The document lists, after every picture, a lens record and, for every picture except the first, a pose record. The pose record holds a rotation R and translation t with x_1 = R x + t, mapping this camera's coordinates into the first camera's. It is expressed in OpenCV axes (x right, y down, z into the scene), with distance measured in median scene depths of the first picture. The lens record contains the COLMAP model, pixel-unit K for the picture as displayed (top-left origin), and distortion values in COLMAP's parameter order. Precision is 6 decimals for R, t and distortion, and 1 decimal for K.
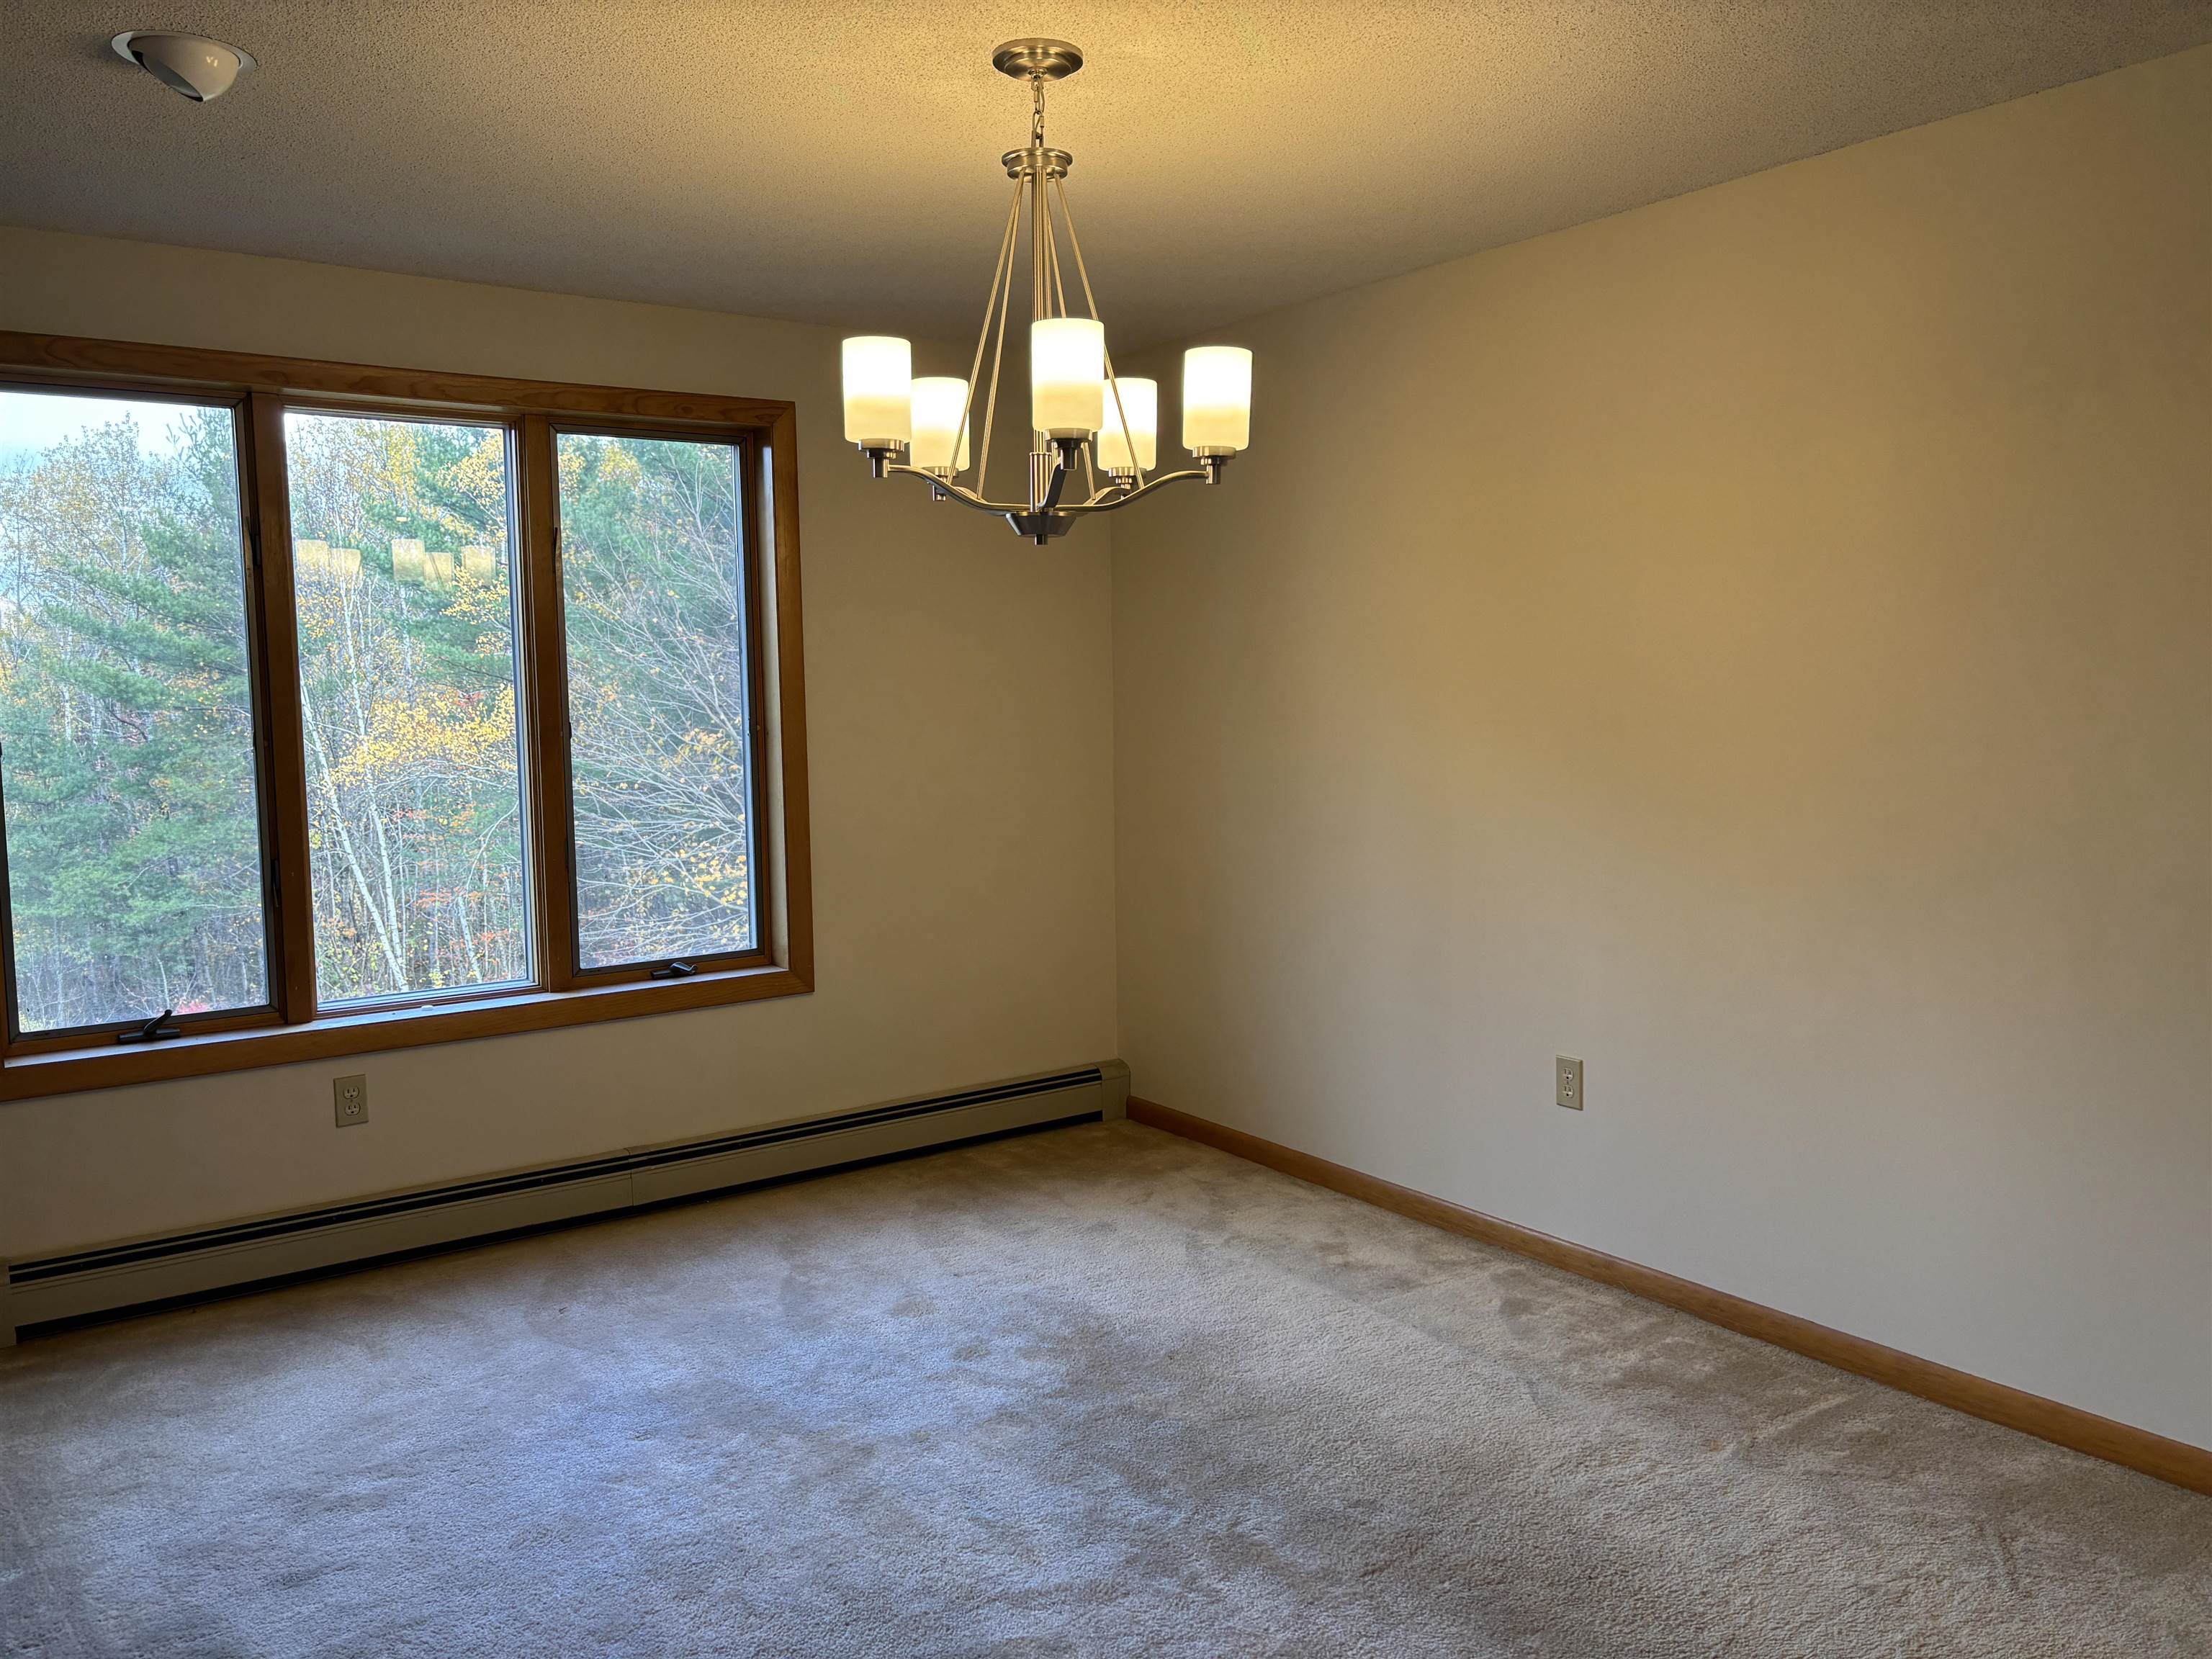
lens RADIAL K [[1568.3, 0, 1106.0], [0, 1568.3, 829.5], [0, 0, 1]] dist [0.007904, -0.008567]
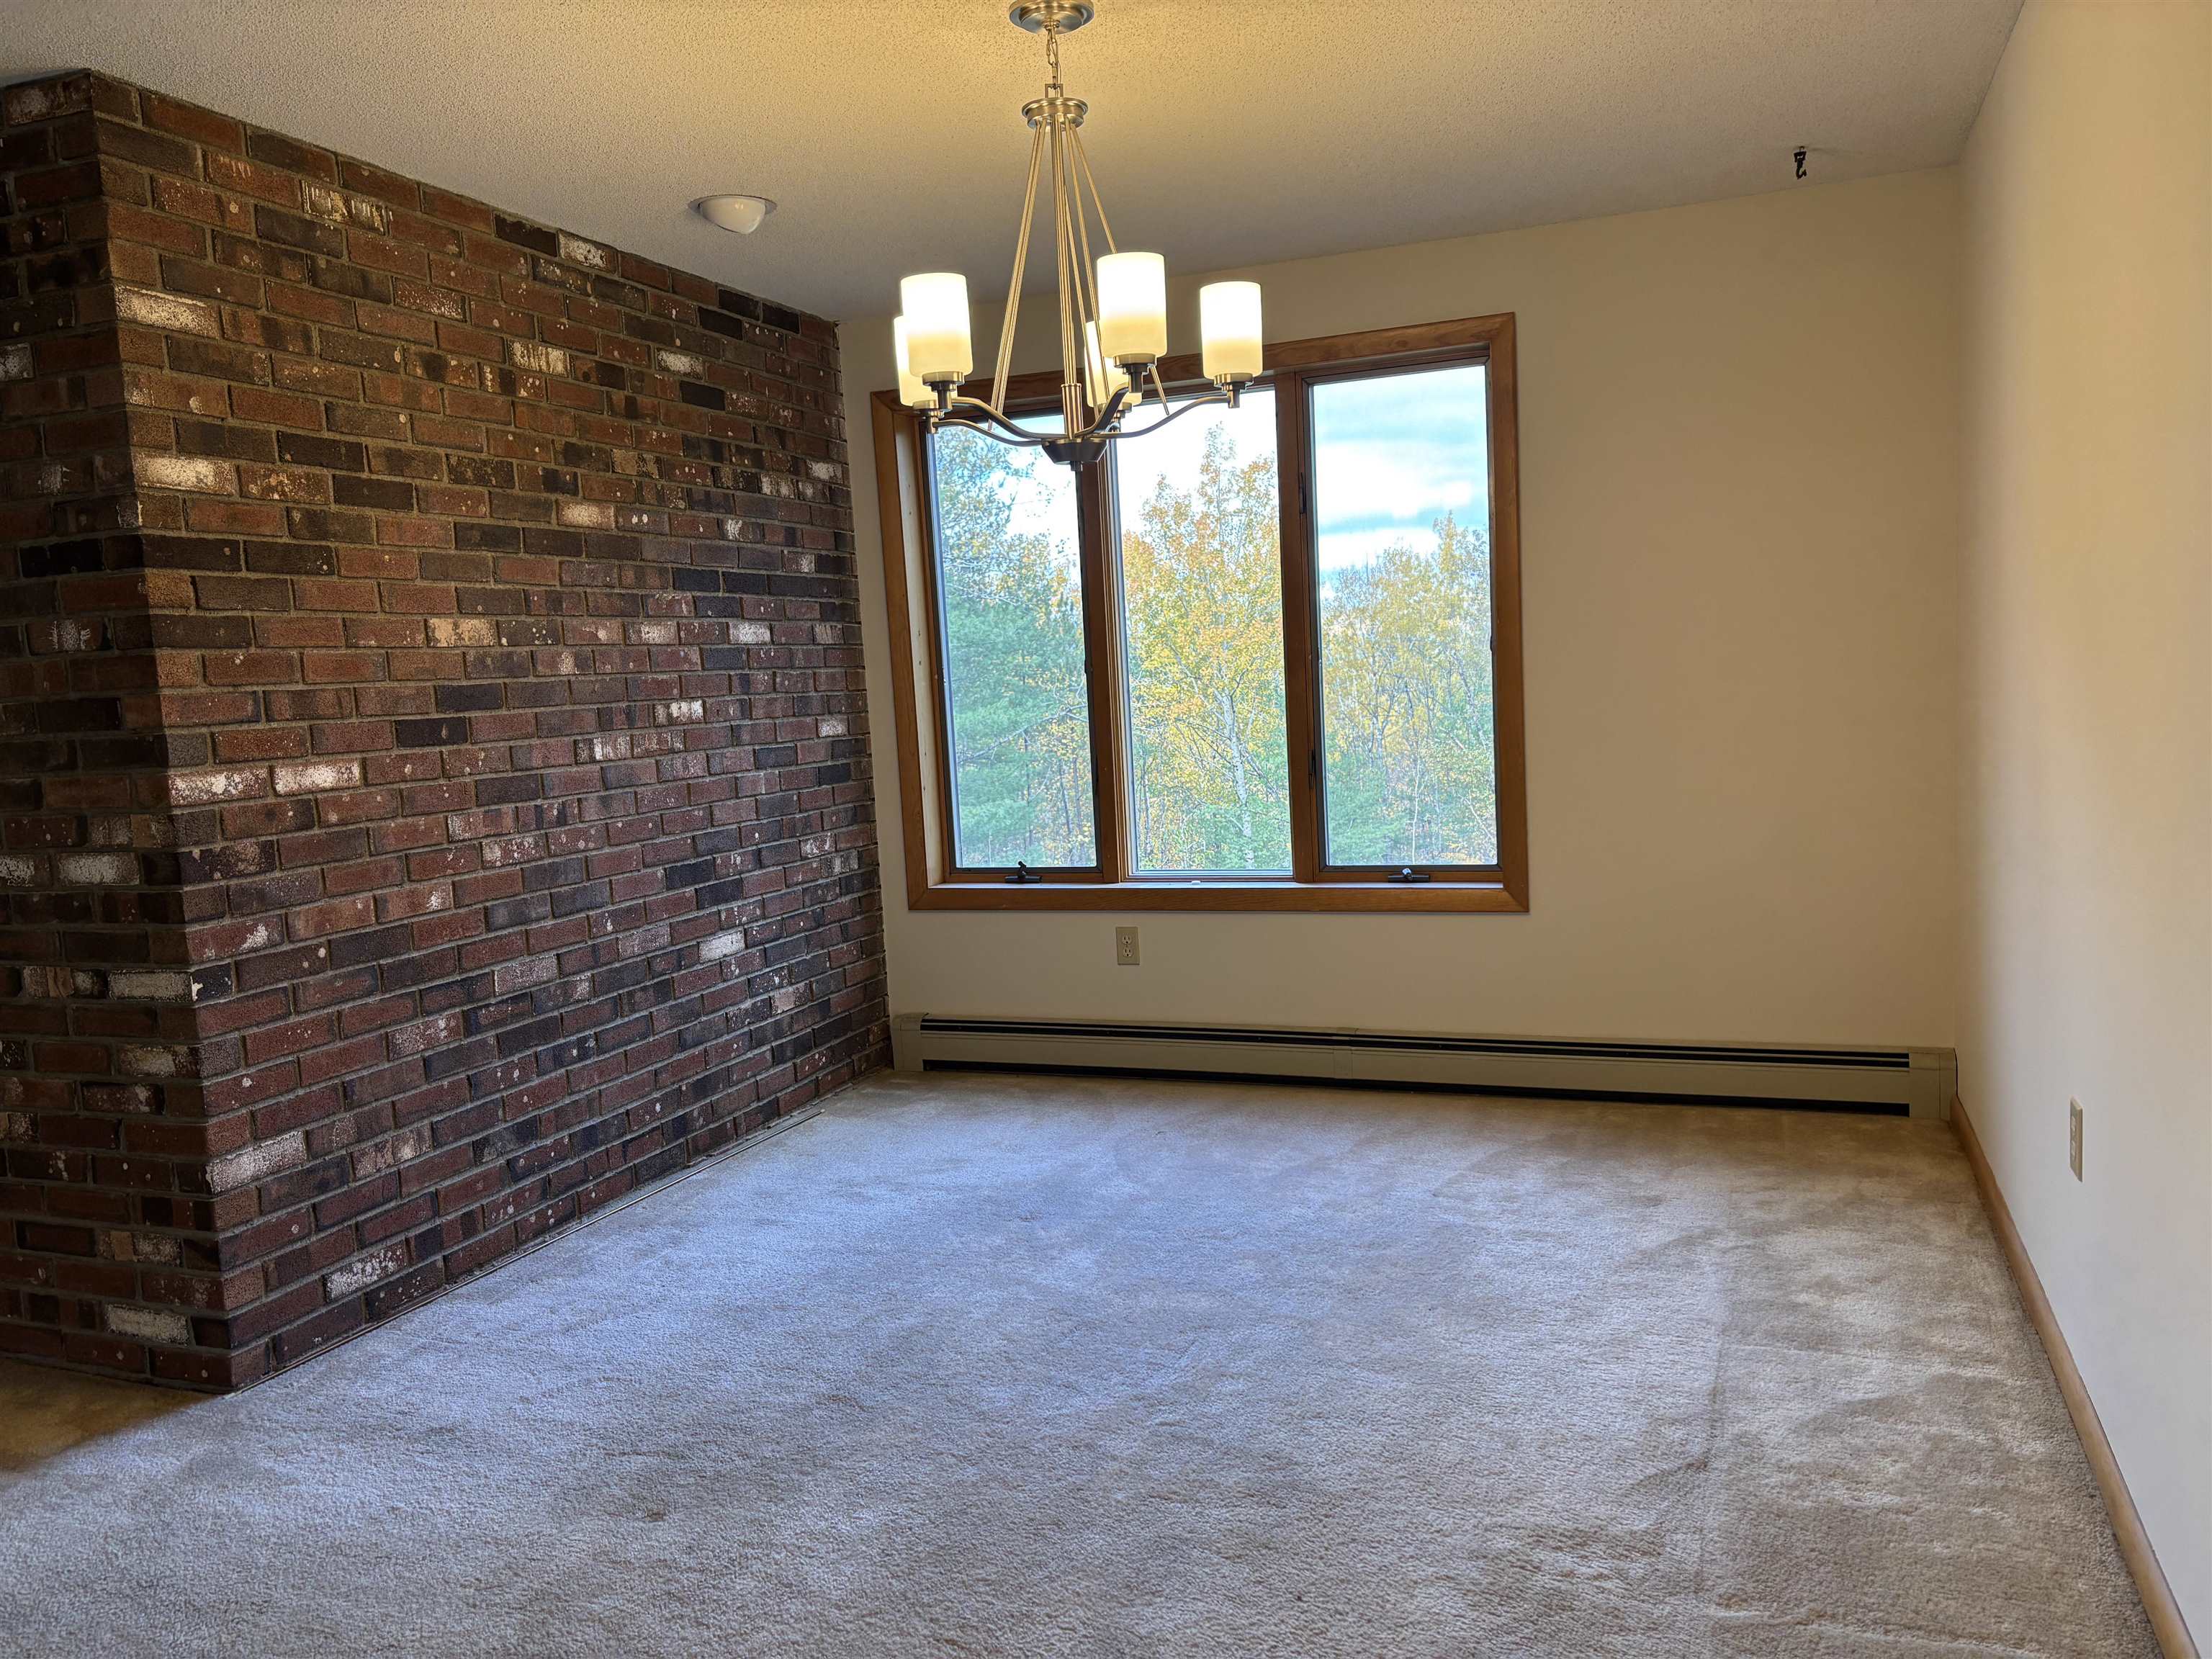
lens RADIAL K [[1568.3, 0, 1106.0], [0, 1568.3, 829.5], [0, 0, 1]] dist [0.007904, -0.008567]
pose [[0.593649, 0.072055, -0.801491, 0.516539], [-0.037868, 0.997381, 0.061618, -0.000043], [0.803832, -0.006229, 0.594823, 0.222000]]
